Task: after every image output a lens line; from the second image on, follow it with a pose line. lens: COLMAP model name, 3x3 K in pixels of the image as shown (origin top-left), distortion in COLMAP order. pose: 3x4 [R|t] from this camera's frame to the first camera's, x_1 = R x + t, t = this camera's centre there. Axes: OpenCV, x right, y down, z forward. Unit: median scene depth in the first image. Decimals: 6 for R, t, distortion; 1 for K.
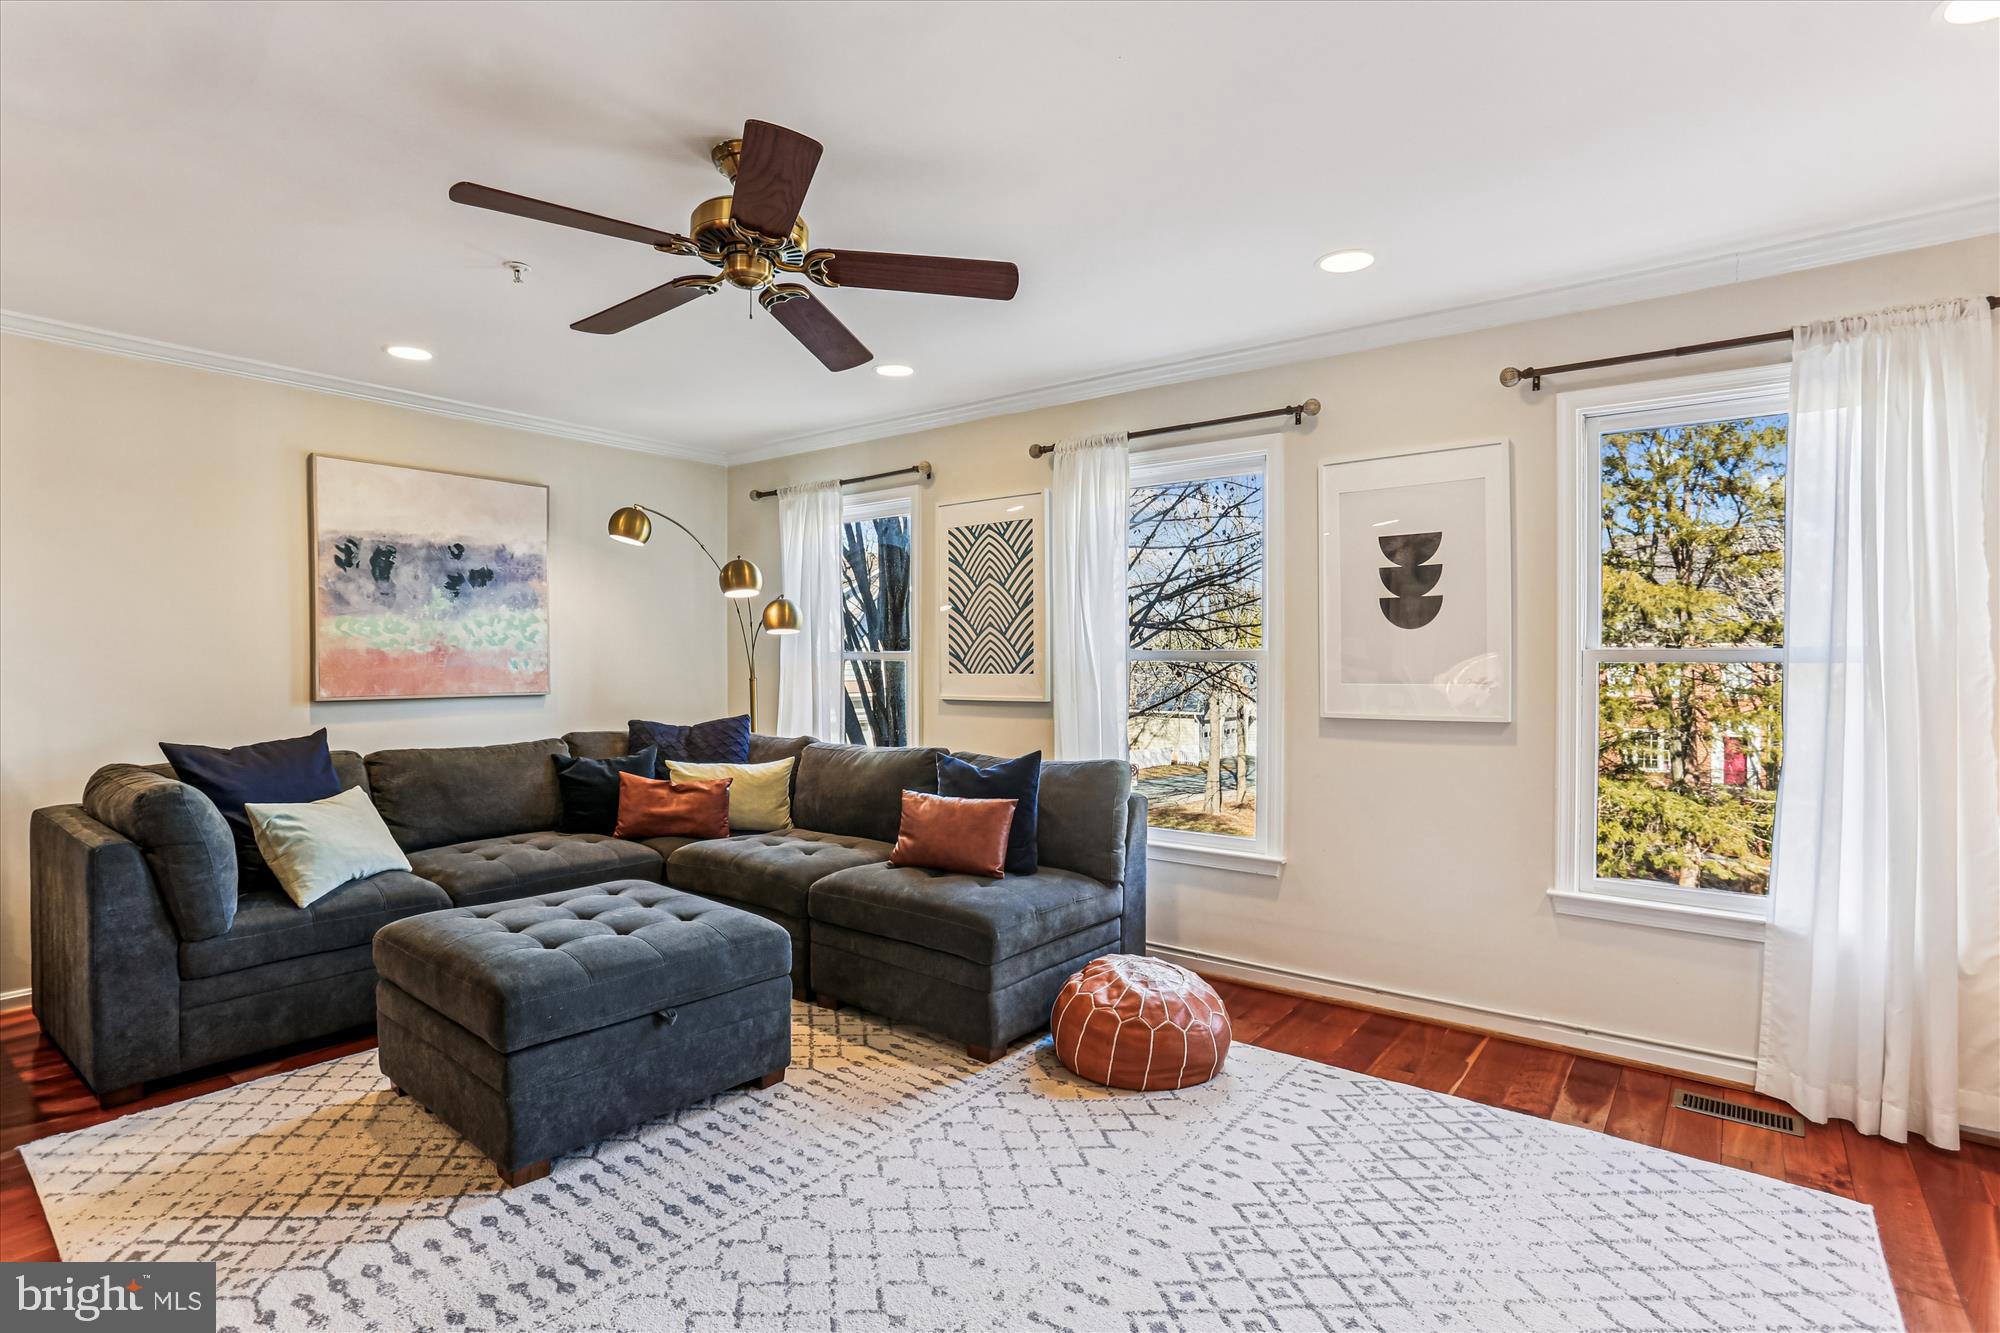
lens RADIAL K [[972.7, 0, 988.2], [0, 972.7, 675.1], [0, 0, 1]] dist [-0.054788, 0.024109]
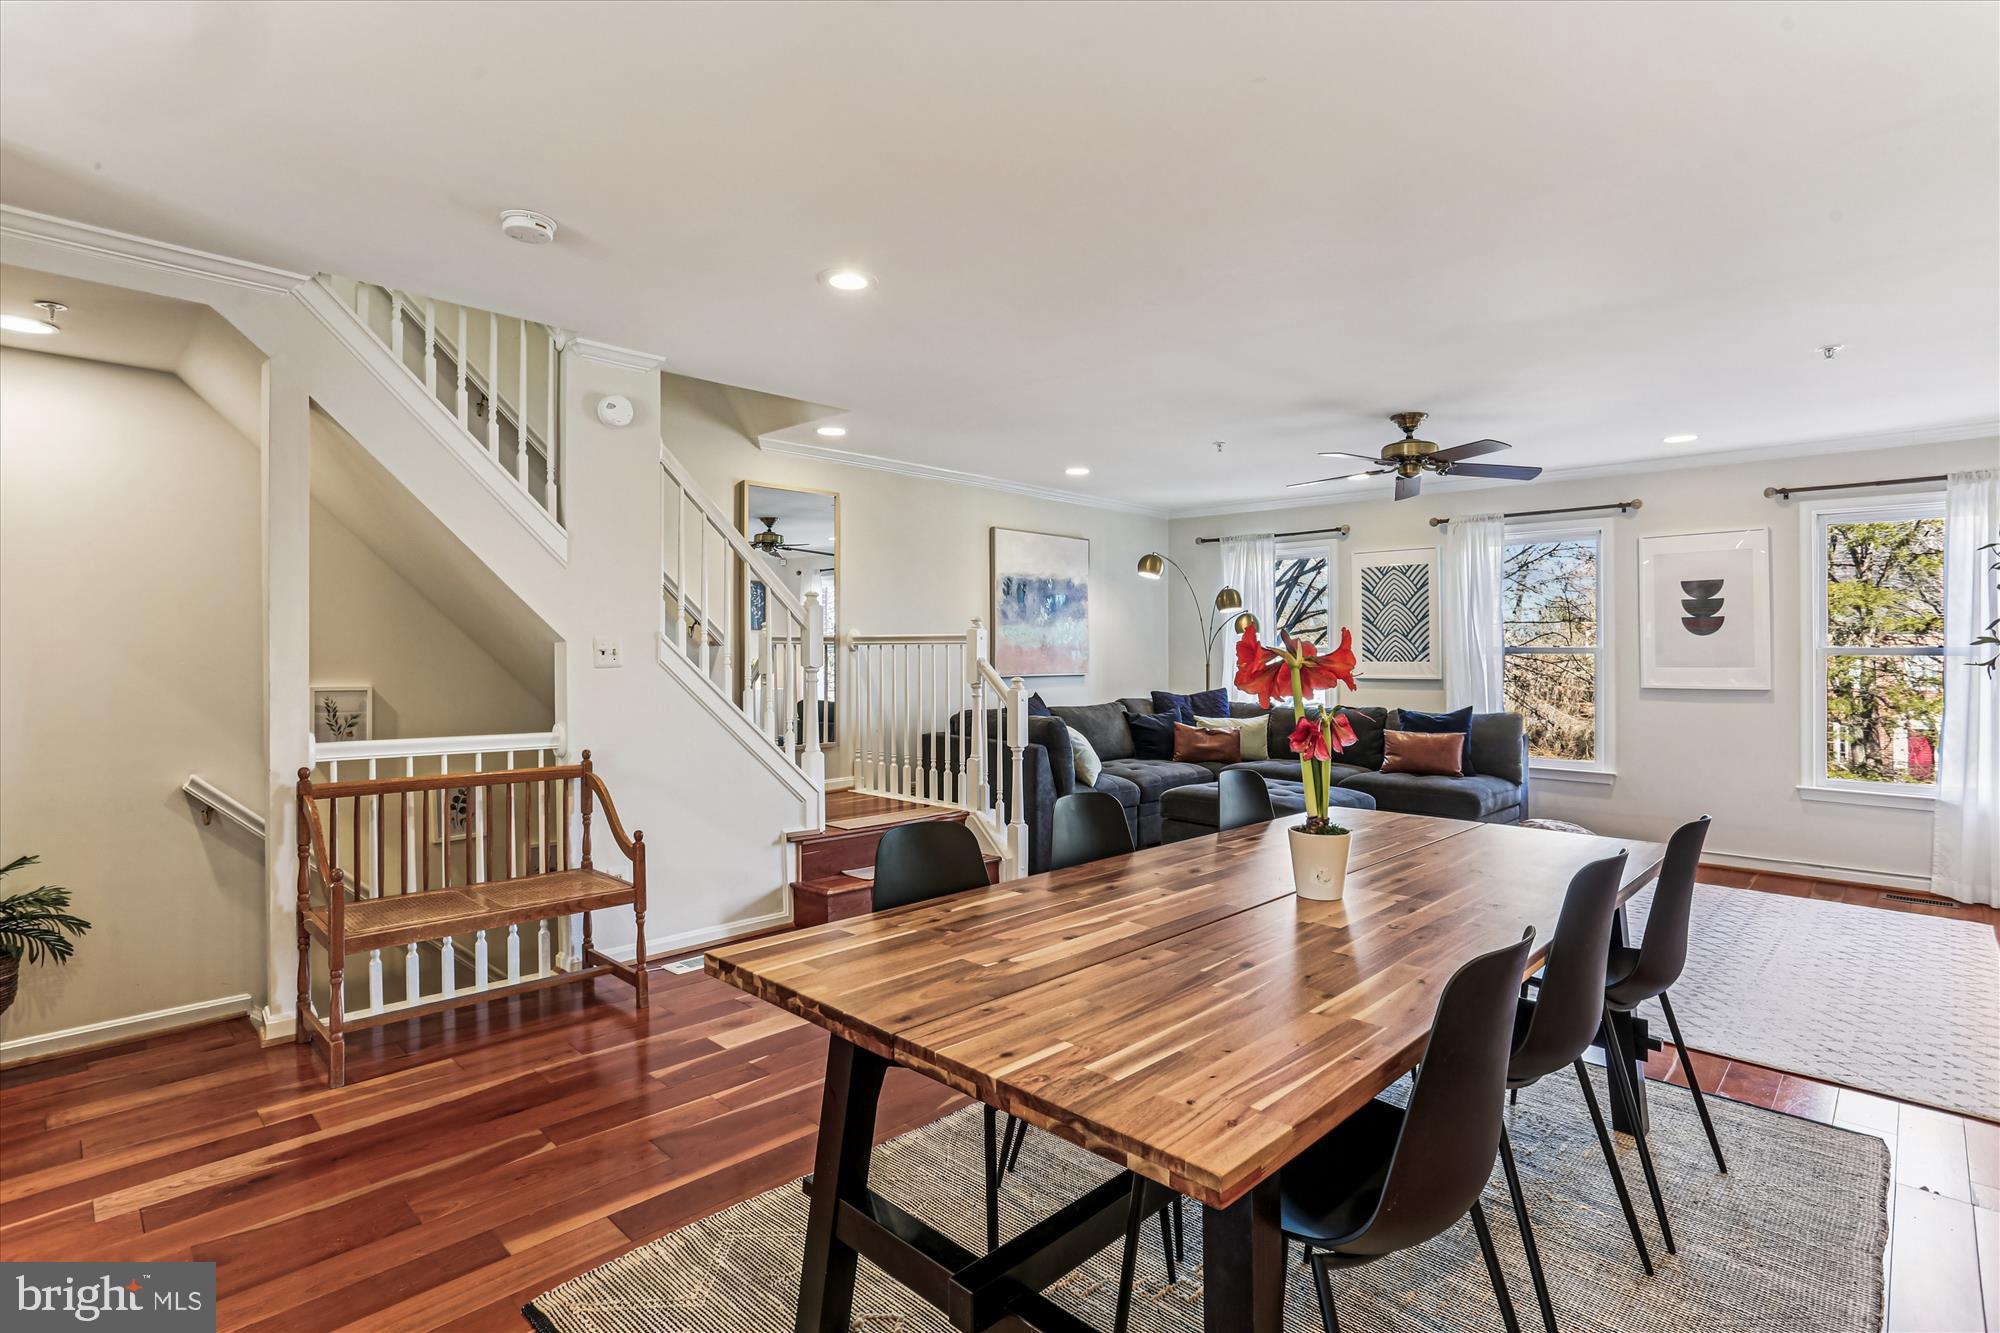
lens RADIAL K [[972.7, 0, 987.4], [0, 972.7, 649.9], [0, 0, 1]] dist [-0.054788, 0.024109]
pose [[0.994045, 0.002093, -0.108953, -0.628920], [-0.003965, 0.999848, -0.016972, 0.010905], [0.108901, 0.017303, 0.993902, -0.798306]]
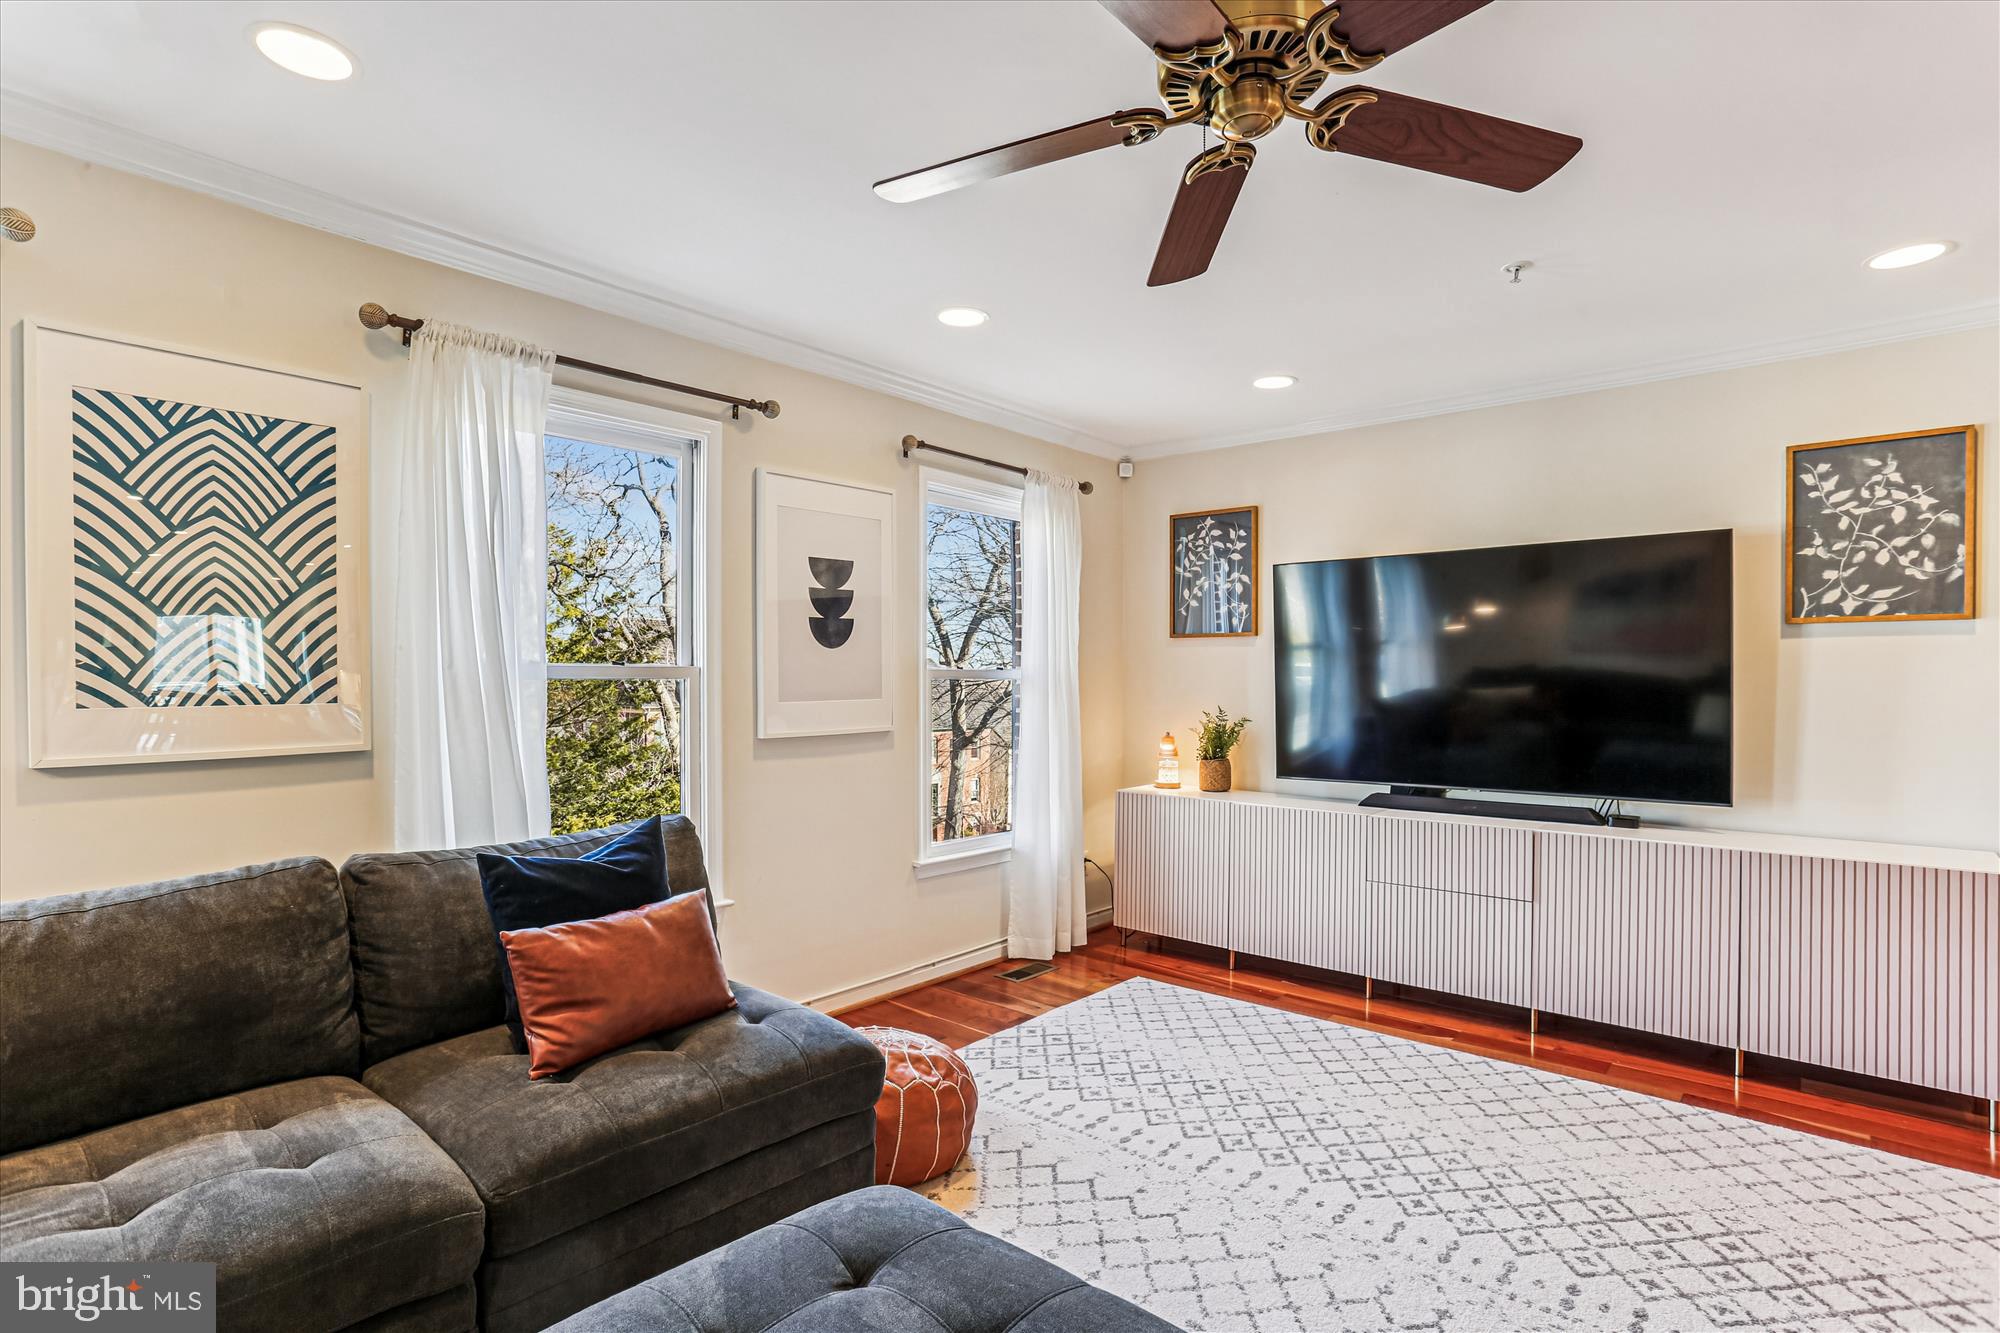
lens RADIAL K [[972.7, 0, 993.9], [0, 972.7, 676.1], [0, 0, 1]] dist [-0.054788, 0.024109]
pose [[0.059504, 0.001327, 0.998227, -0.607934], [0.018786, 0.999821, -0.002449, -0.011182], [-0.998051, 0.018898, 0.059468, 0.746489]]
